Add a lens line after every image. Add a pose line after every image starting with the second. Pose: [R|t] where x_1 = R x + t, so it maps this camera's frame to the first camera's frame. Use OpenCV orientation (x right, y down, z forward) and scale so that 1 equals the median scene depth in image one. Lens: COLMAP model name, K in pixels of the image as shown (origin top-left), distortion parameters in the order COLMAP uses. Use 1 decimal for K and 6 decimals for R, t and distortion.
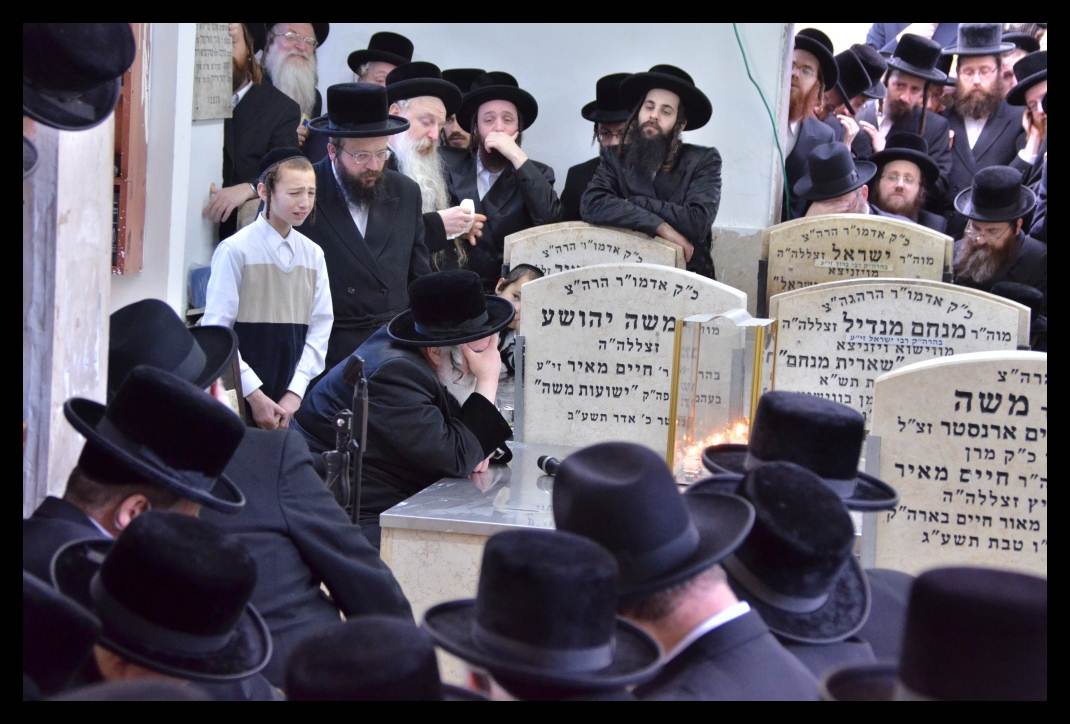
lens RADIAL K [[3380.7, 0, 529.2], [0, 3380.7, 350.0], [0, 0, 1]] dist [1.175558, 0.000000]
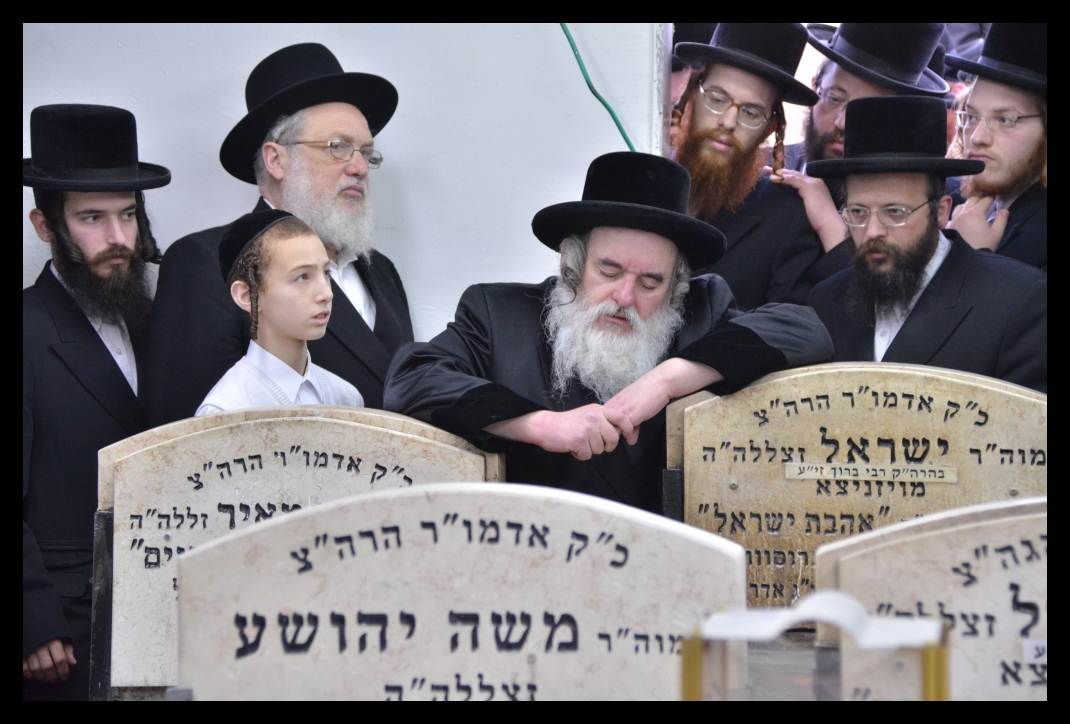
lens RADIAL K [[5066.4, 0, 532.3], [0, 5066.4, 365.2], [0, 0, 1]] dist [2.887536, 0.000000]
pose [[0.994663, -0.051593, 0.089348, -0.013745], [0.056208, 0.997170, -0.049921, -0.009196], [-0.086520, 0.054676, 0.994749, 0.400797]]
